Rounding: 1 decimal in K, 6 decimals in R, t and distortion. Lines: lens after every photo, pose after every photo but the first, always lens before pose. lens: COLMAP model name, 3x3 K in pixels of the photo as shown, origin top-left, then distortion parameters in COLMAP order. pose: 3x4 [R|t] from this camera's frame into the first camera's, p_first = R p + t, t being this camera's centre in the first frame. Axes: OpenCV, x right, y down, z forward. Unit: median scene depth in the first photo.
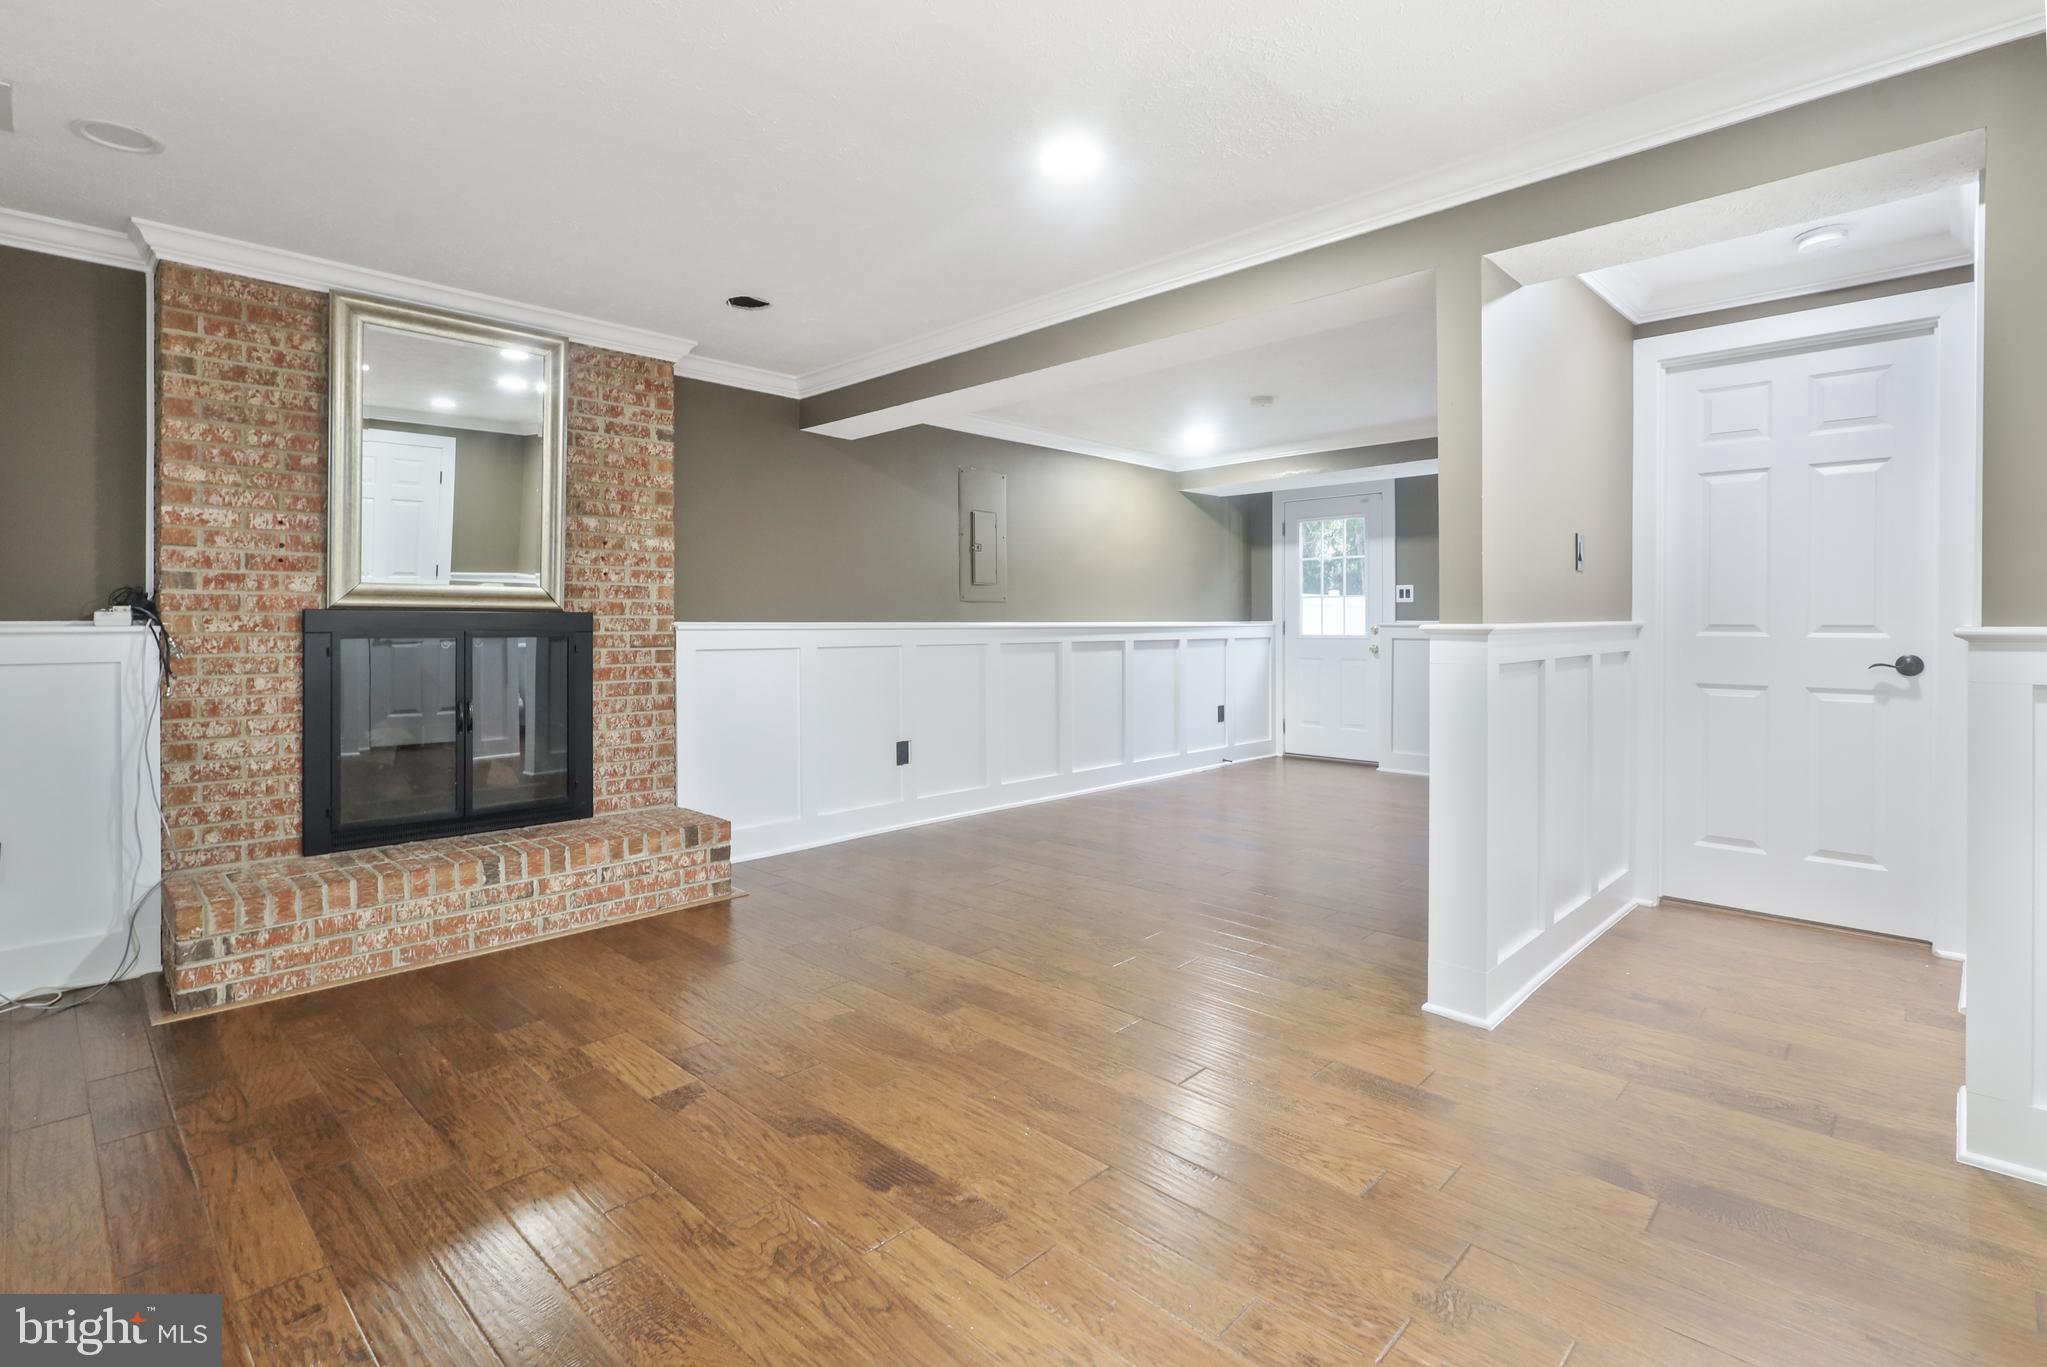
lens RADIAL K [[971.4, 0, 1047.0], [0, 971.4, 634.9], [0, 0, 1]] dist [-0.009175, 0.003756]
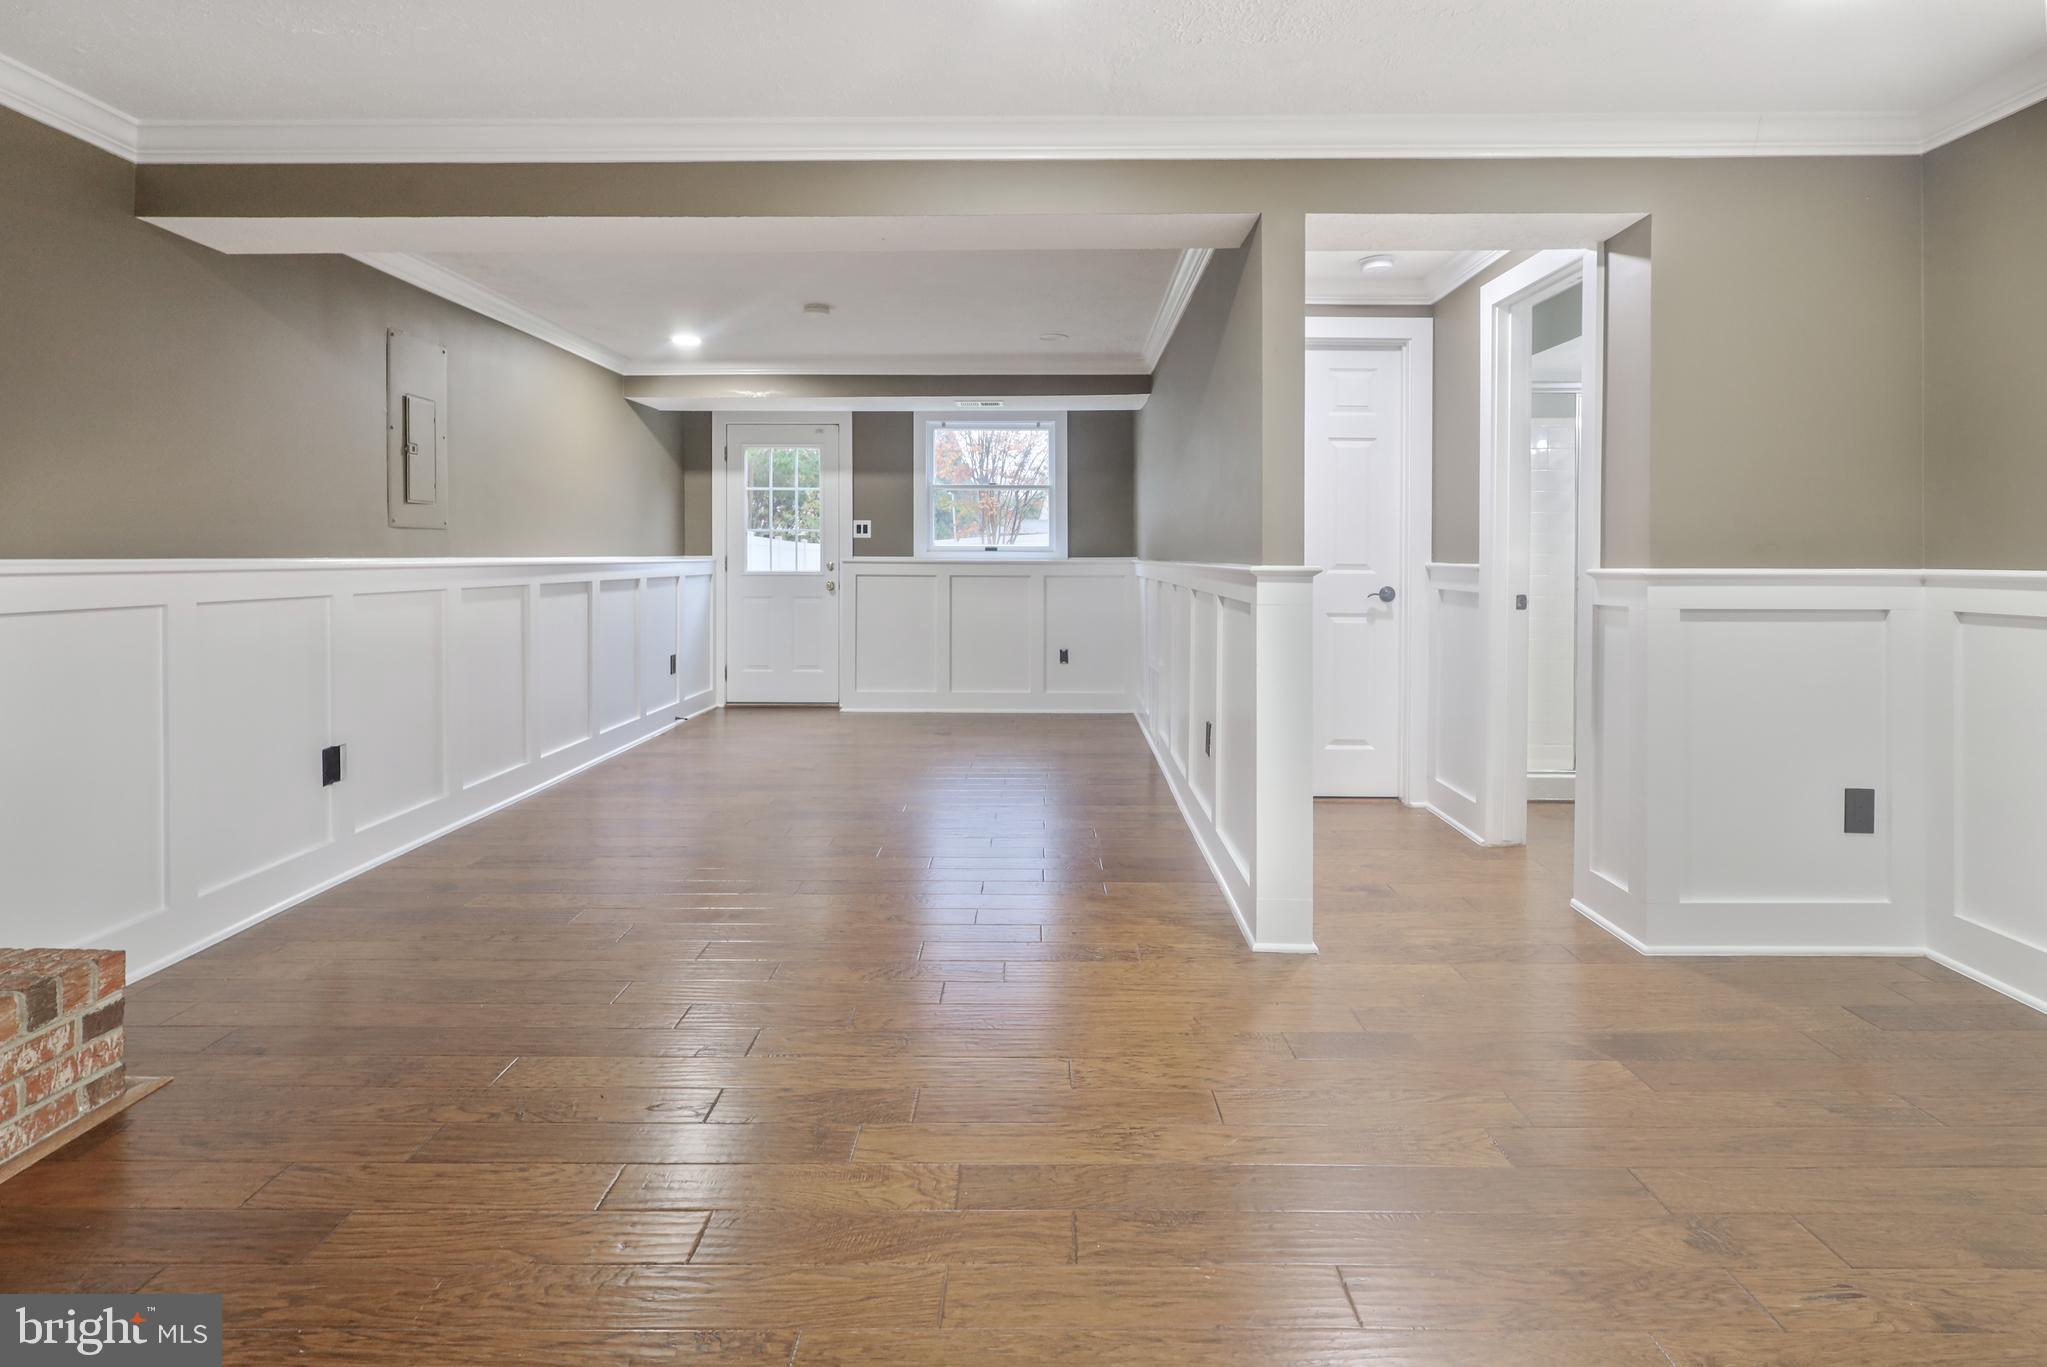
lens RADIAL K [[971.4, 0, 1026.7], [0, 971.4, 555.6], [0, 0, 1]] dist [-0.009175, 0.003756]
pose [[0.727291, 0.004461, 0.686315, -0.226132], [0.003846, 0.999937, -0.010576, -0.005576], [-0.686319, 0.010331, 0.727227, 0.206125]]
